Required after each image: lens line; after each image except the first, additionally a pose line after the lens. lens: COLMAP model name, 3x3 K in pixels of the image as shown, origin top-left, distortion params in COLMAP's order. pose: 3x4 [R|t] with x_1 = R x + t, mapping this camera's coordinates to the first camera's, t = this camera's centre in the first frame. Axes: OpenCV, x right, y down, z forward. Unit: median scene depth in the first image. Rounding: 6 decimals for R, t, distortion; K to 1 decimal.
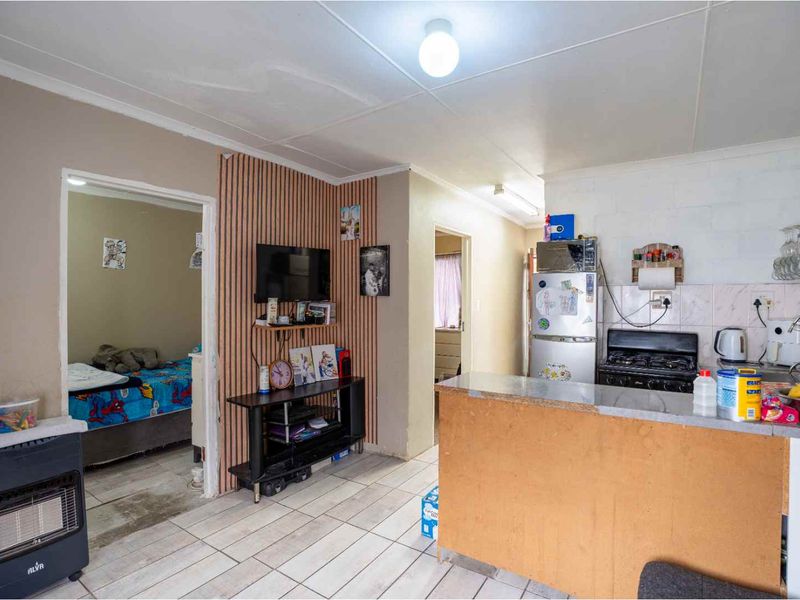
lens RADIAL K [[421.2, 0, 396.4], [0, 421.2, 299.0], [0, 0, 1]] dist [-0.064708, 0.019108]
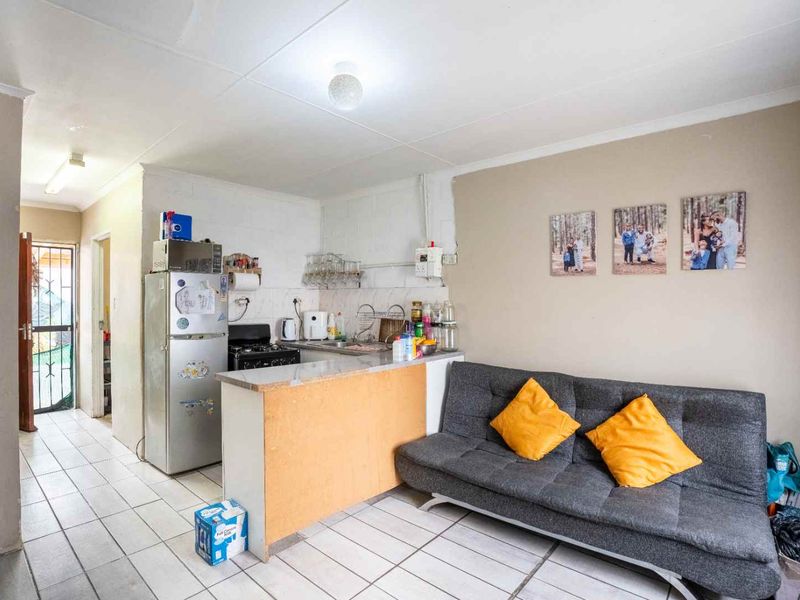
lens RADIAL K [[421.2, 0, 394.9], [0, 421.2, 298.2], [0, 0, 1]] dist [-0.064708, 0.019108]
pose [[0.133981, 0.004105, 0.990975, -0.585538], [-0.002411, 0.999990, -0.003816, 0.003253], [-0.990981, -0.001878, 0.133990, 0.391647]]
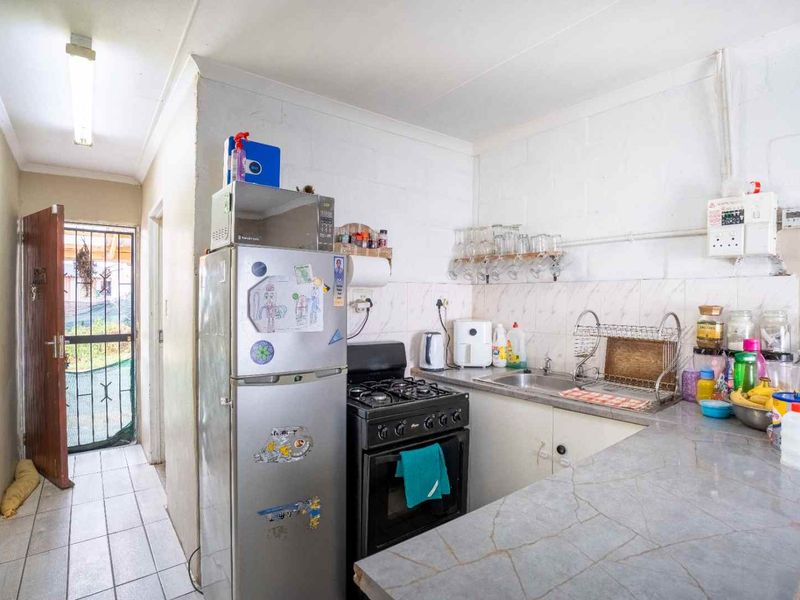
lens RADIAL K [[421.2, 0, 398.3], [0, 421.2, 298.9], [0, 0, 1]] dist [-0.064708, 0.019108]
pose [[0.313284, -0.000122, 0.949659, -0.064374], [-0.002878, 0.999995, 0.001077, -0.001584], [-0.949655, -0.003071, 0.313282, 0.737074]]
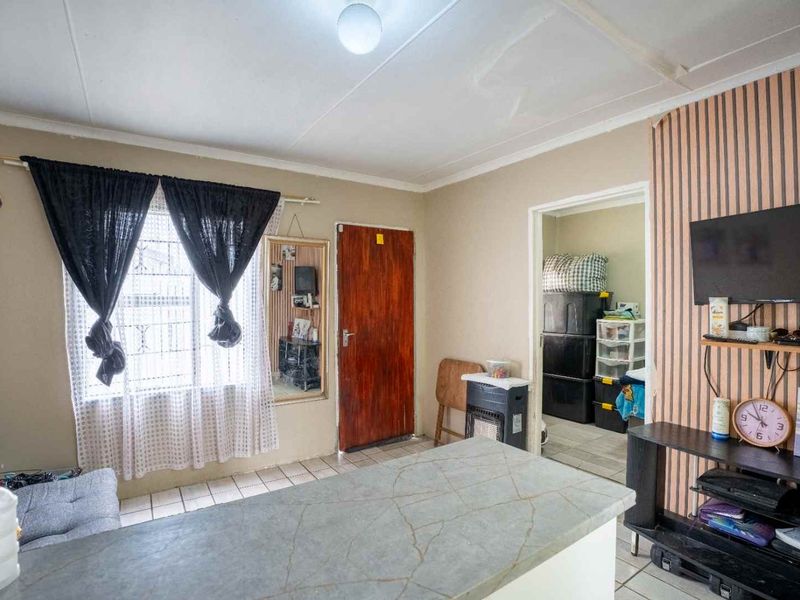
lens RADIAL K [[421.2, 0, 393.8], [0, 421.2, 300.6], [0, 0, 1]] dist [-0.064708, 0.019108]
pose [[-0.389817, 0.000828, -0.920892, 0.494759], [0.000639, 1.000000, 0.000628, 0.002230], [0.920892, -0.000344, -0.389817, 0.771673]]
